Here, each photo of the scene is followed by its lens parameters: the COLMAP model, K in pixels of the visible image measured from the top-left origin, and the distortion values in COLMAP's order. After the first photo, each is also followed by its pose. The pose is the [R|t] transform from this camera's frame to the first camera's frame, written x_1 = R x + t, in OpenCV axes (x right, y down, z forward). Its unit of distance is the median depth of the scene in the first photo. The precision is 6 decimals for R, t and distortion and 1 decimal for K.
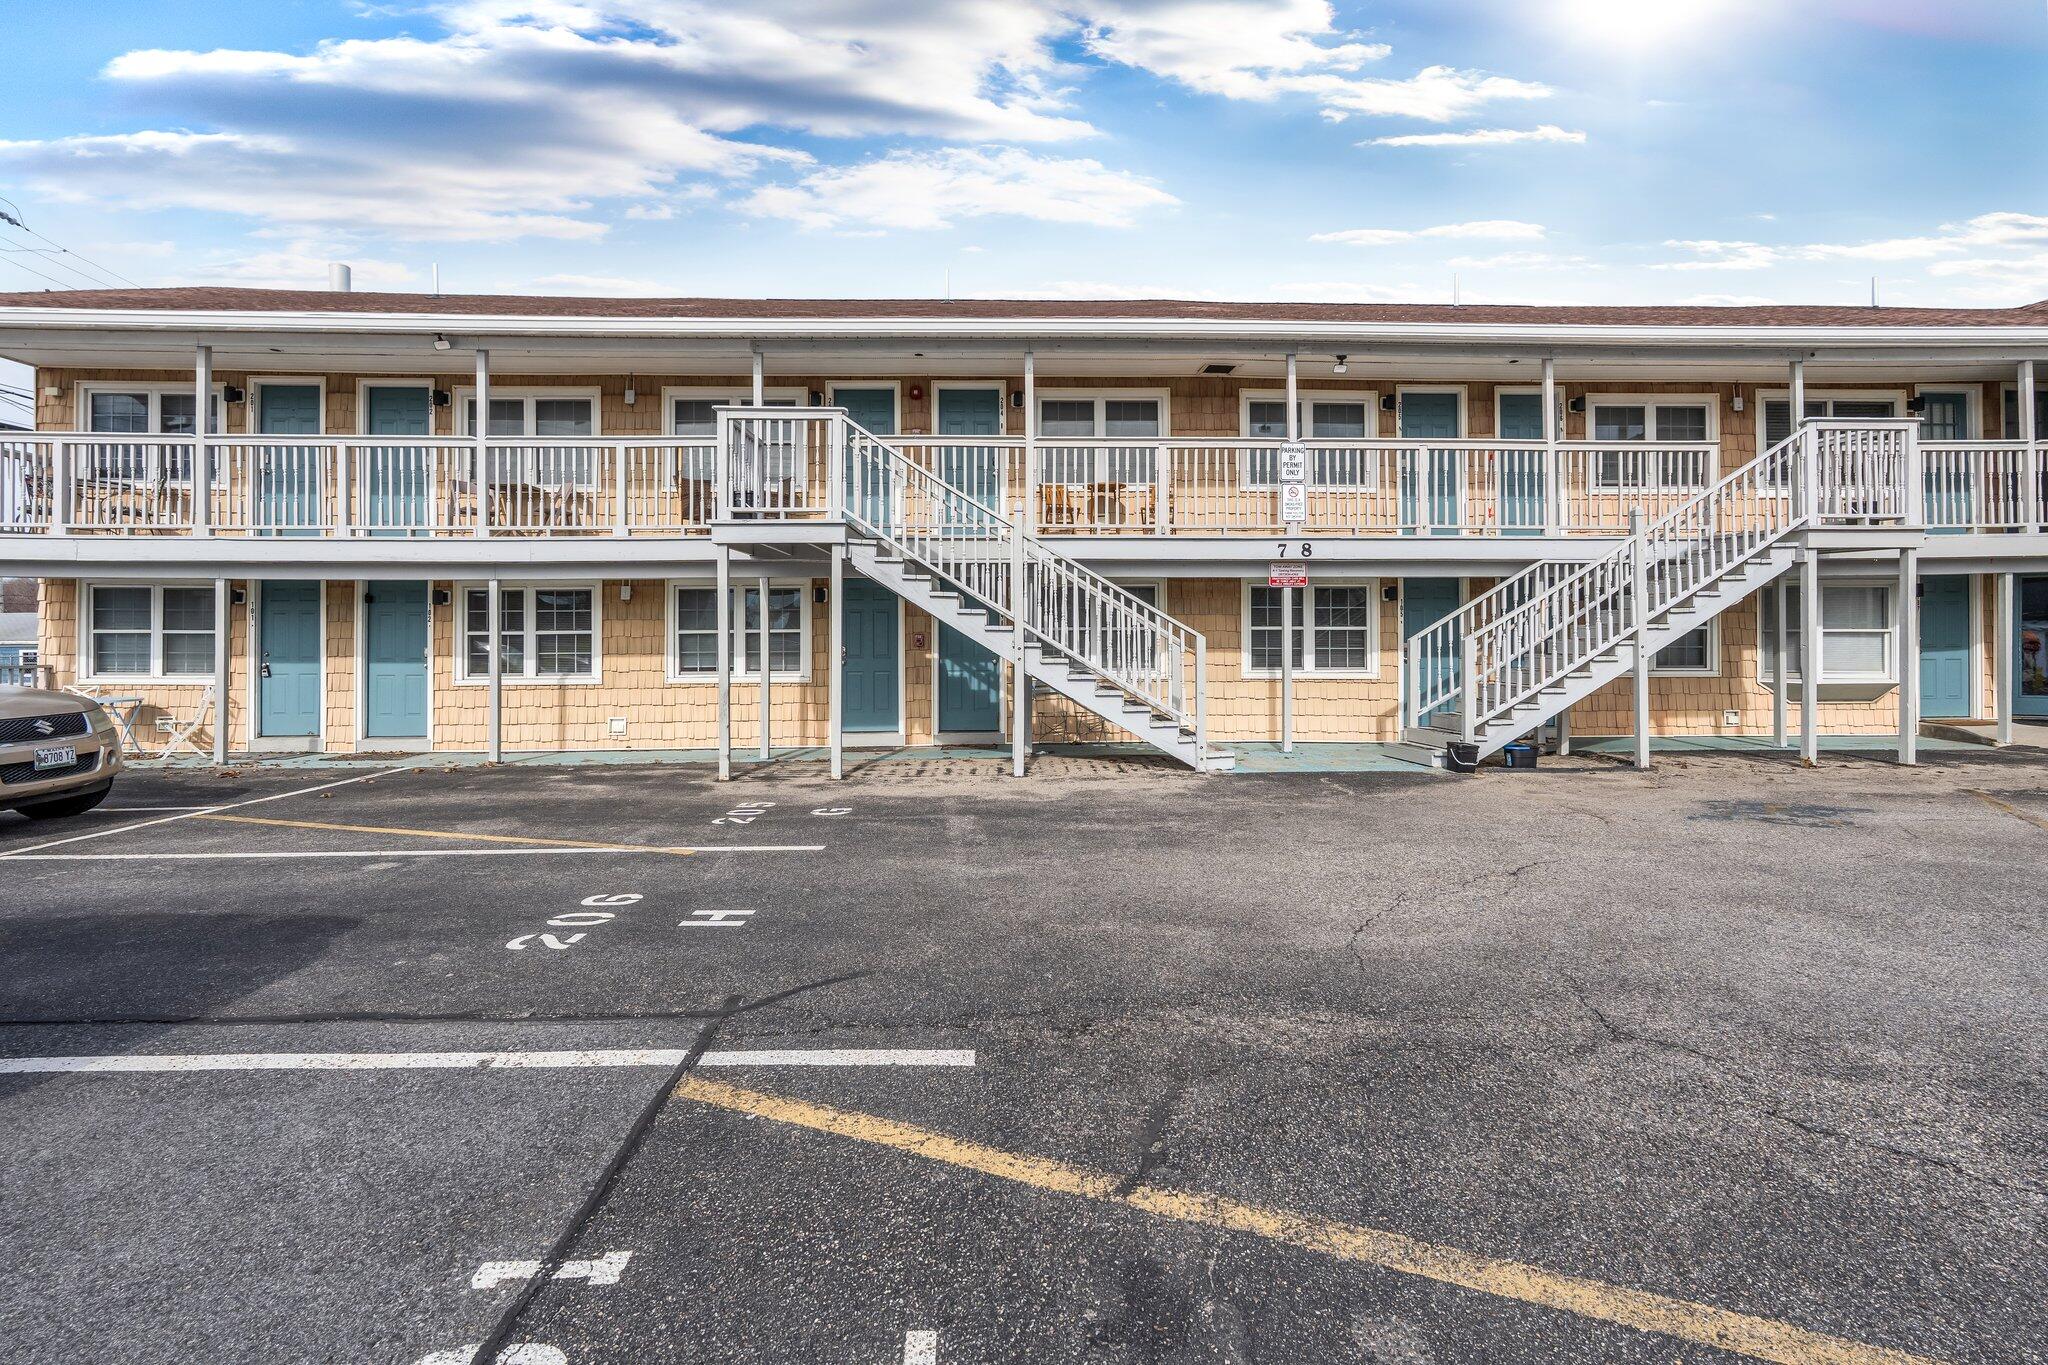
lens RADIAL K [[915.2, 0, 1023.9], [0, 915.2, 644.2], [0, 0, 1]] dist [-0.000157, -0.000368]
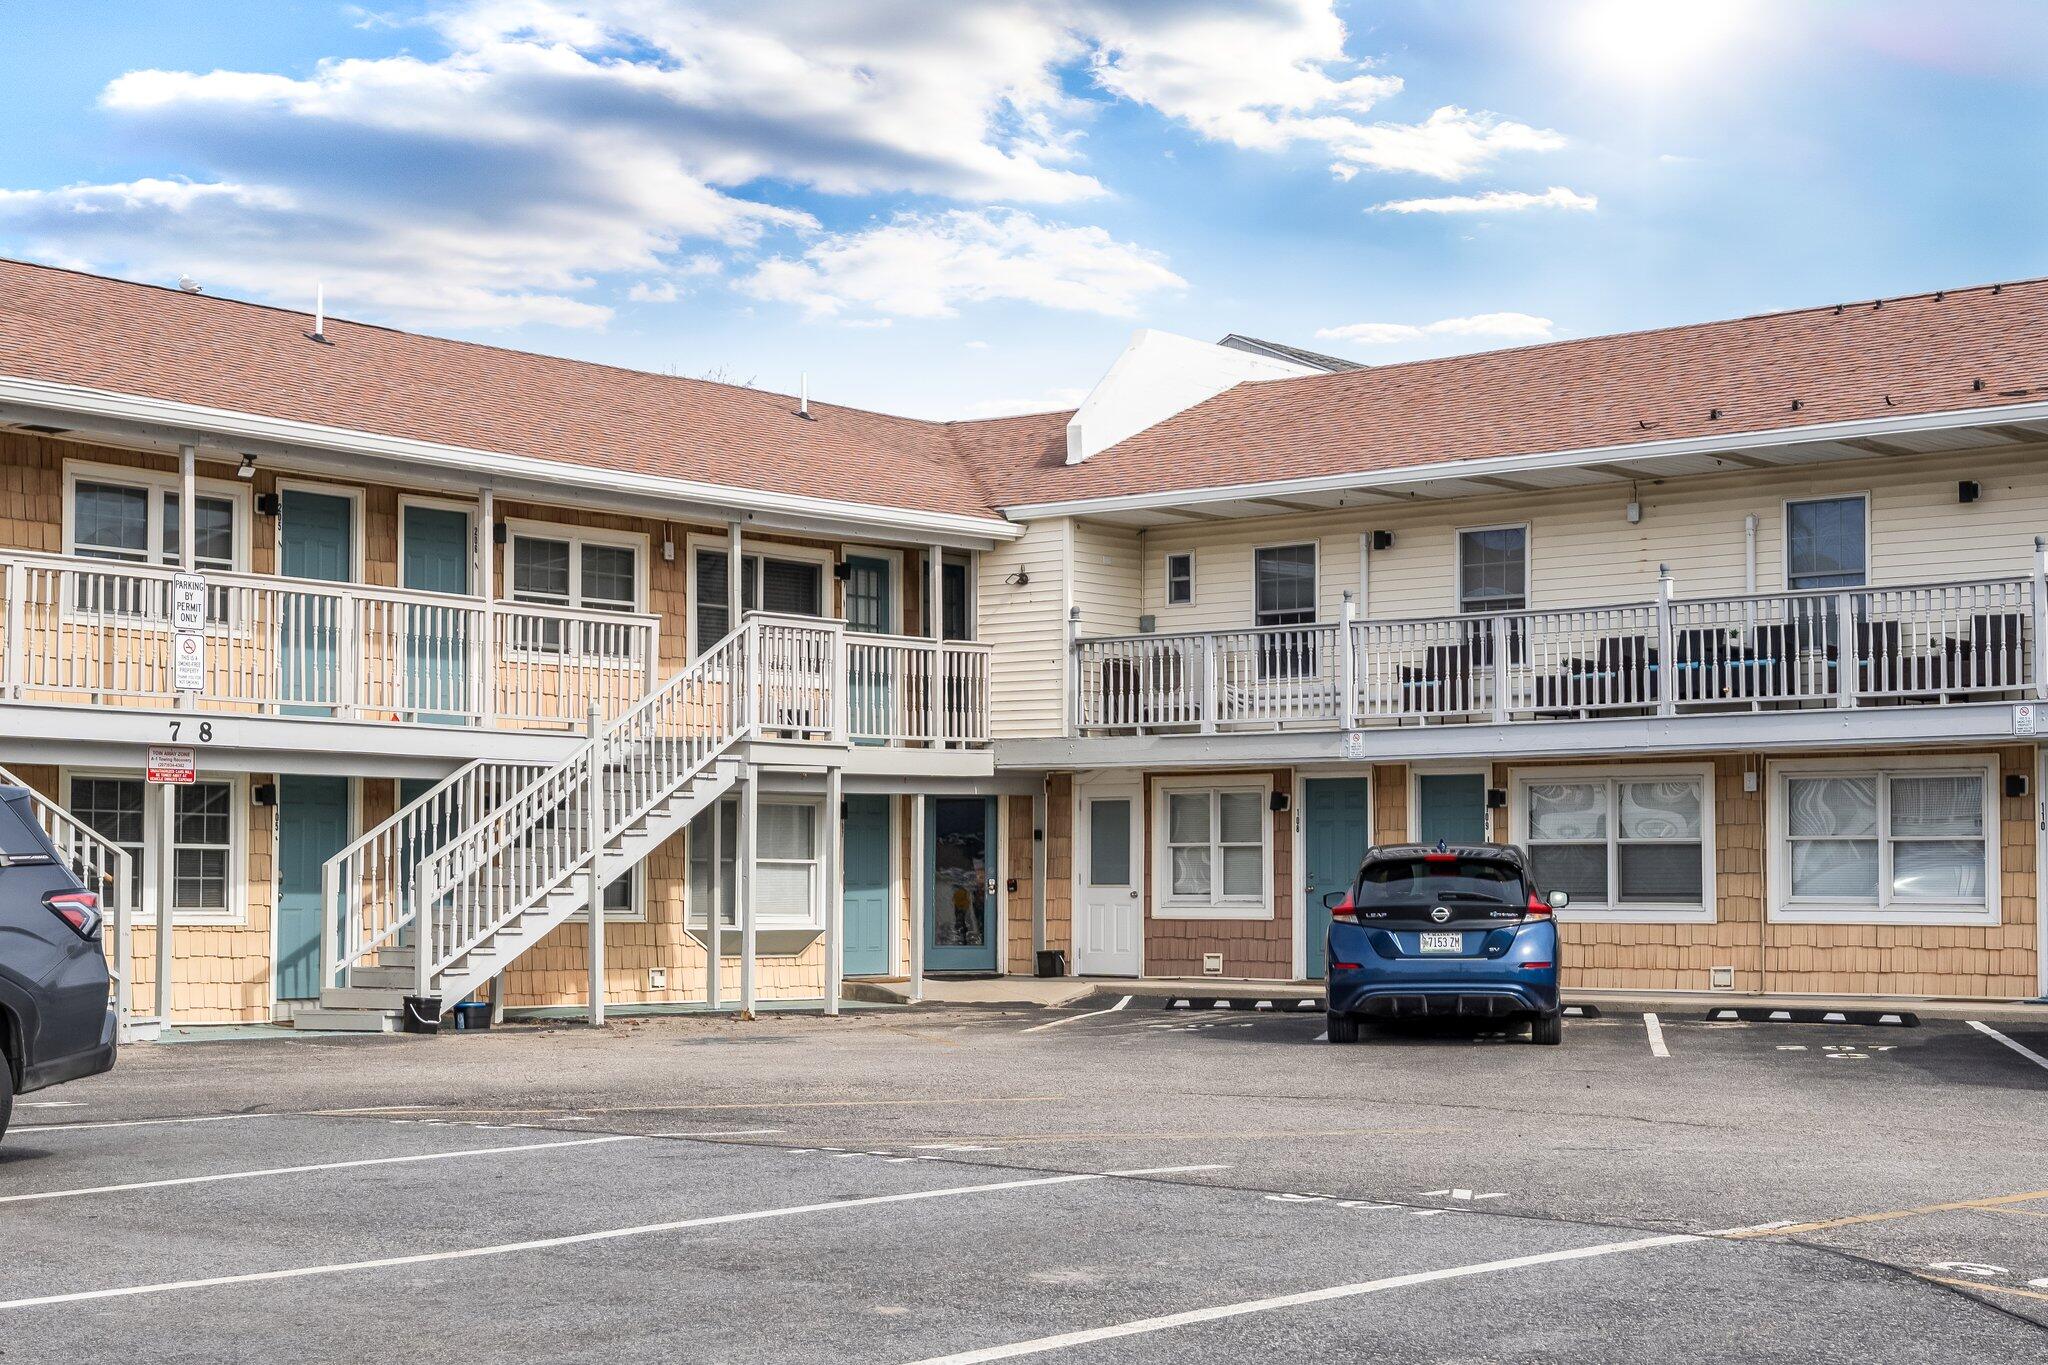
lens RADIAL K [[3063.9, 0, 1024.0], [0, 3063.9, 682.5], [0, 0, 1]] dist [0.000638, 0.028197]
pose [[0.673094, 0.057447, 0.737322, -0.911552], [-0.004935, 0.997305, -0.073198, 0.023807], [-0.739540, 0.045630, 0.671564, -0.936637]]
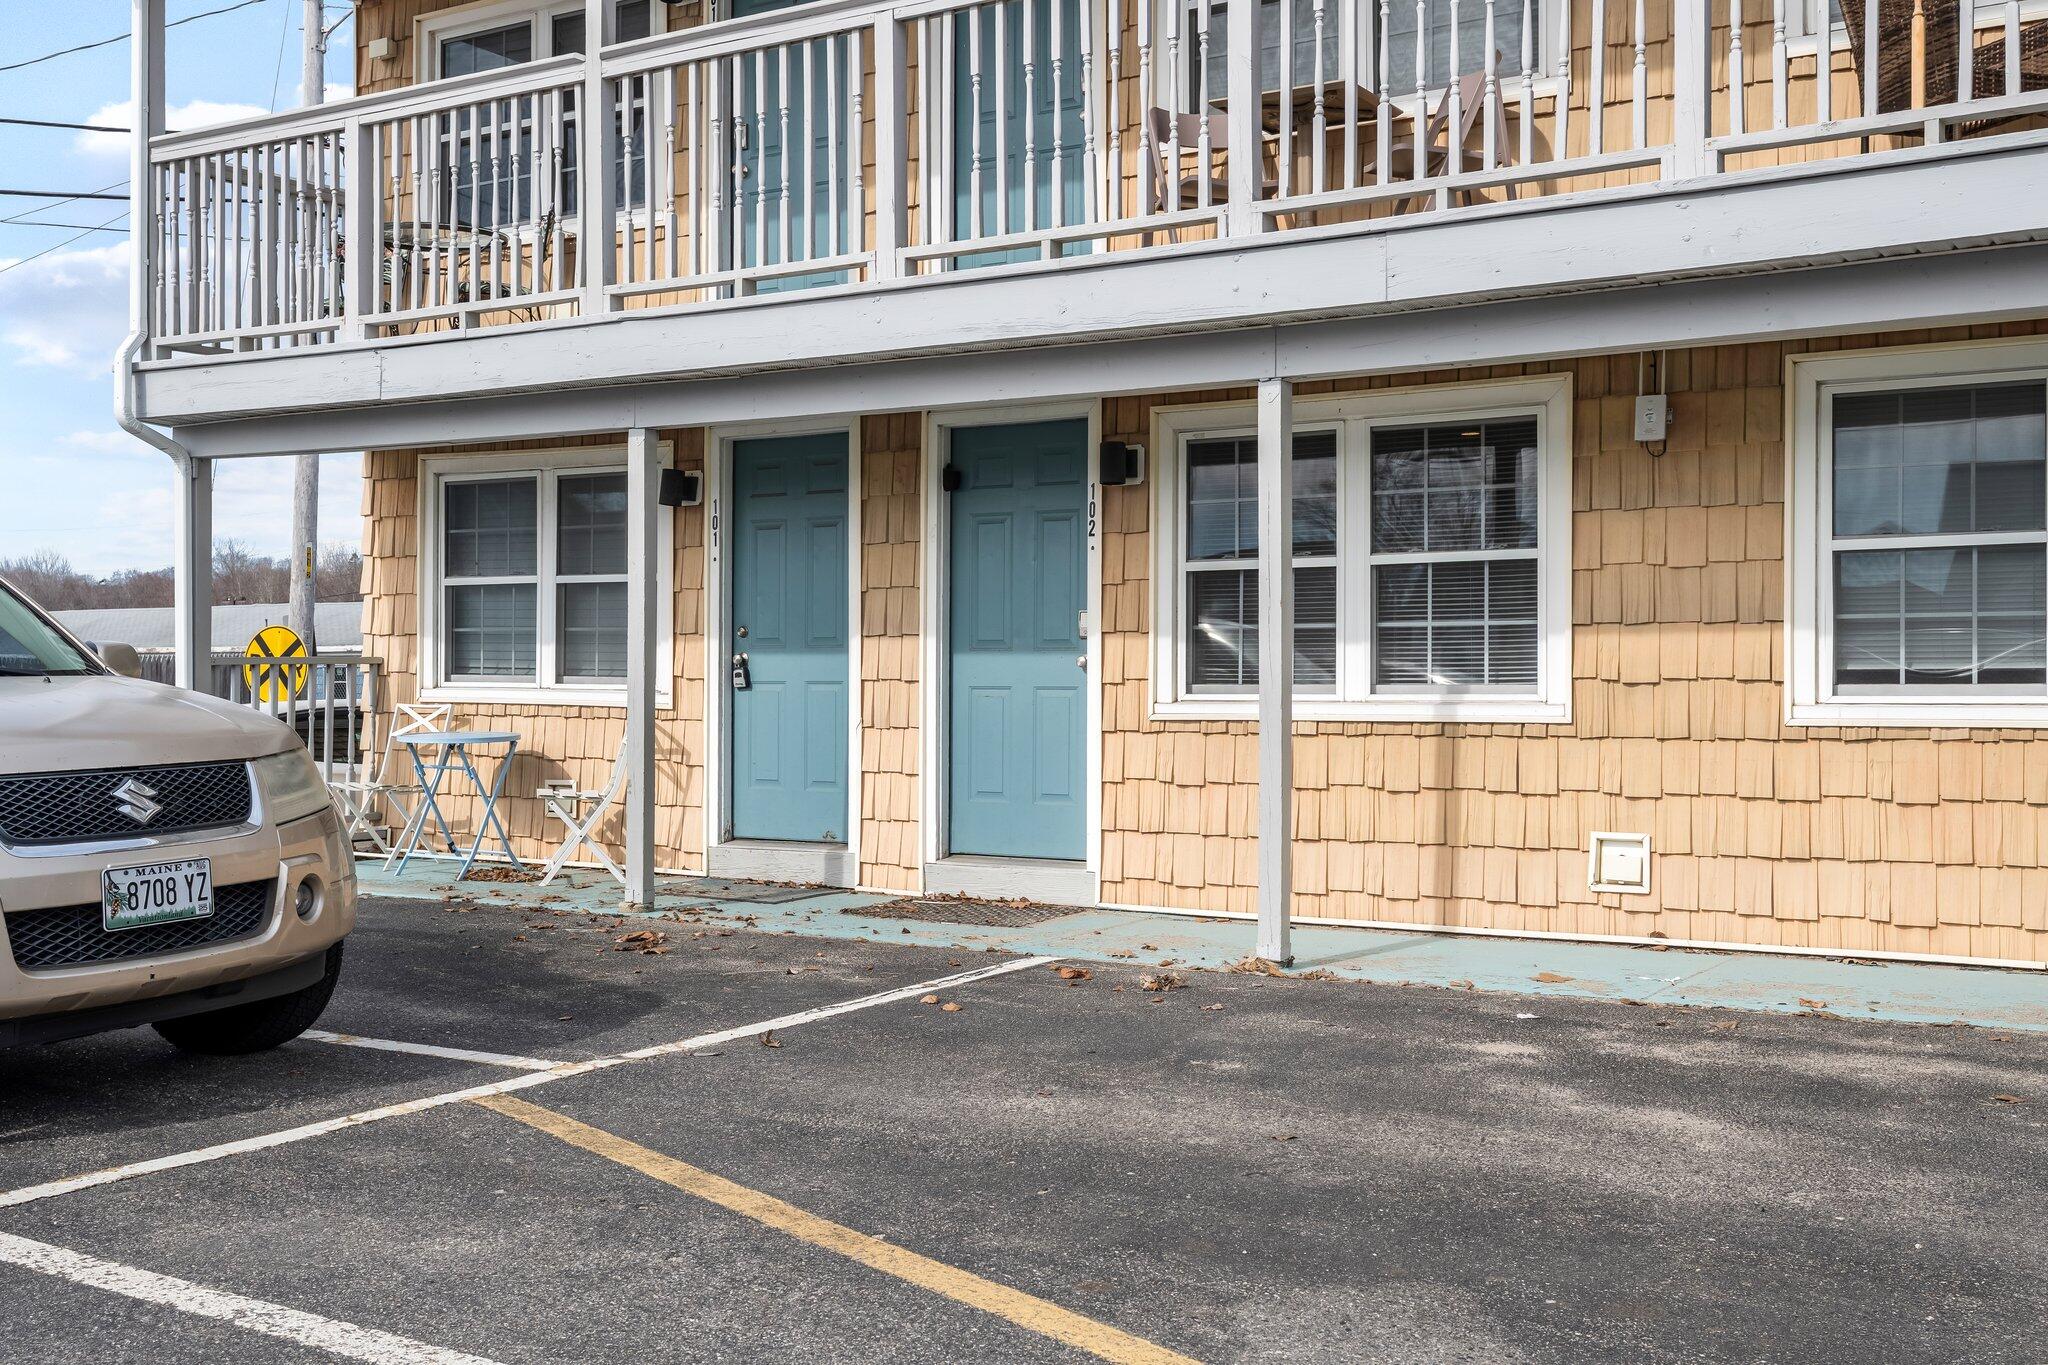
lens RADIAL K [[2087.1, 0, 1024.0], [0, 2087.1, 682.5], [0, 0, 1]] dist [0.001779, 0.001994]
pose [[0.828389, 0.007437, -0.560104, -0.229714], [-0.001378, 0.999936, 0.011239, 0.023497], [0.560152, -0.008538, 0.828346, 0.332594]]
